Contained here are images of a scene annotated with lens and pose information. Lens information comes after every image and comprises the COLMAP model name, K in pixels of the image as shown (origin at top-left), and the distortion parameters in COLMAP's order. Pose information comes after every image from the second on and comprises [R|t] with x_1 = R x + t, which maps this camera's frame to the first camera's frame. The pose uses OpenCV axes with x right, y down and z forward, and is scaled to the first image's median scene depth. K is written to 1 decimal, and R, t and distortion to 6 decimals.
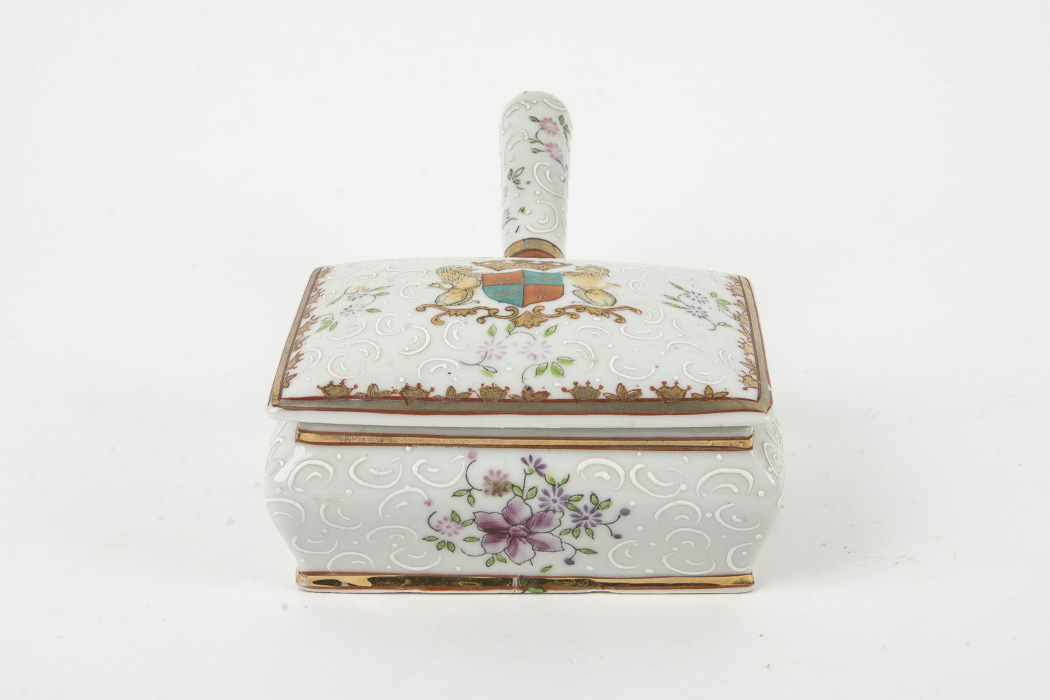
lens RADIAL K [[2111.2, 0, 525.0], [0, 2111.2, 350.0], [0, 0, 1]] dist [0.055022, 0.087468]
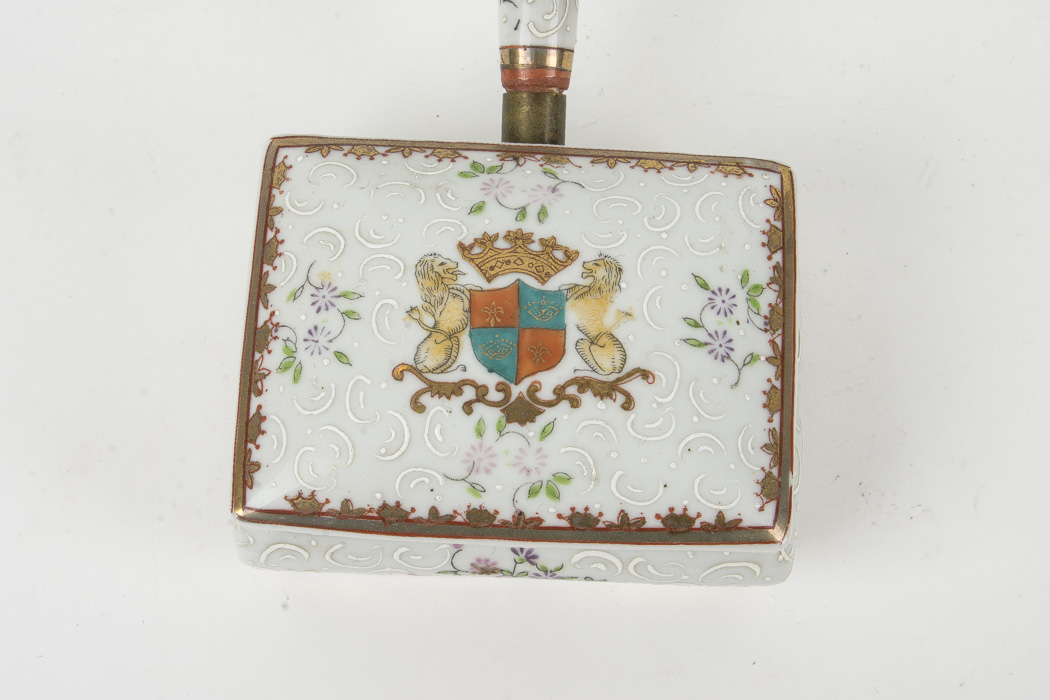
lens RADIAL K [[2246.5, 0, 525.0], [0, 2246.5, 350.0], [0, 0, 1]] dist [0.023889, -0.006795]
pose [[0.999783, 0.020752, 0.001988, 0.000412], [-0.015247, 0.662821, 0.748622, -0.734490], [0.014218, -0.748490, 0.662994, 0.413432]]
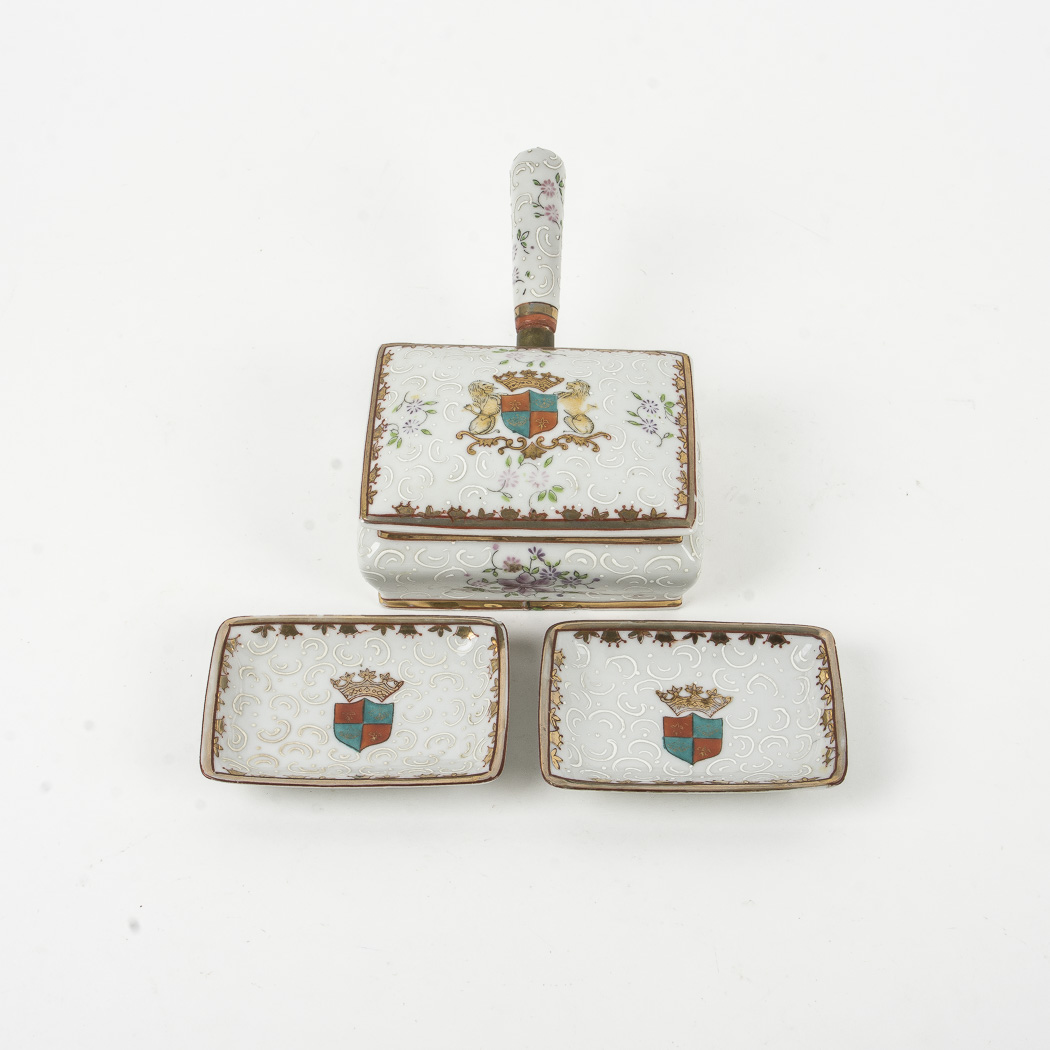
lens RADIAL K [[2069.1, 0, 525.0], [0, 2069.1, 525.0], [0, 0, 1]] dist [-0.112807, -0.064392]
pose [[0.999995, 0.000610, 0.003252, -0.008940], [-0.001976, 0.898433, 0.439107, -0.609171], [-0.002654, -0.439111, 0.898429, -0.317674]]
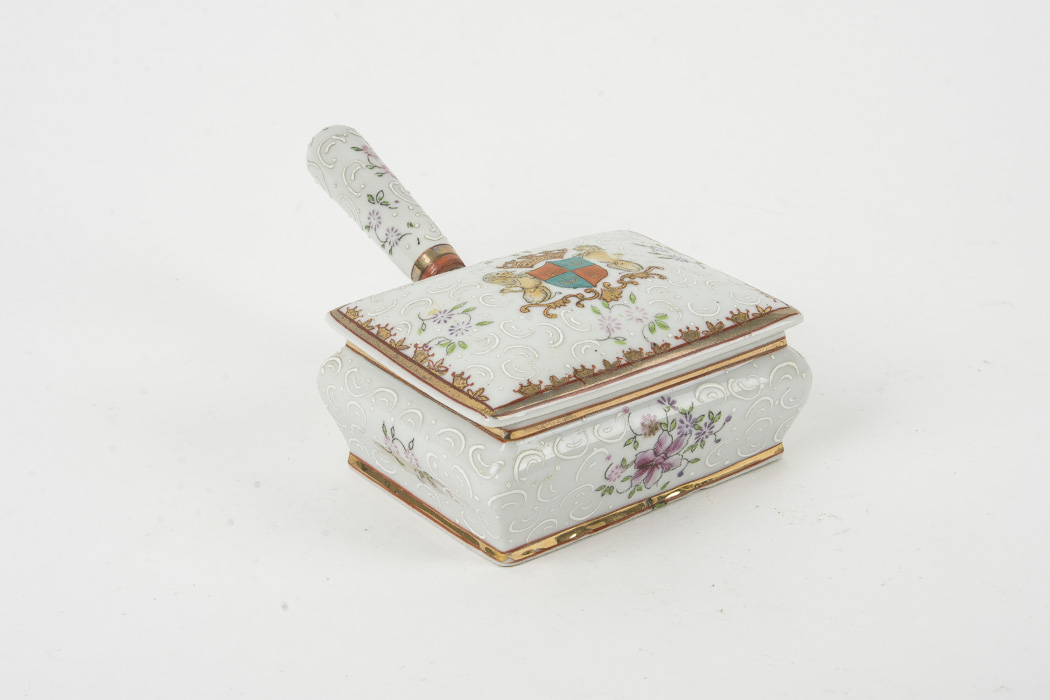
lens RADIAL K [[2111.2, 0, 525.0], [0, 2111.2, 350.0], [0, 0, 1]] dist [0.055022, 0.087468]
pose [[0.788191, -0.267453, 0.554278, -0.738766], [0.255936, 0.961507, 0.100007, -0.120911], [-0.559690, 0.063035, 0.826301, 0.016048]]
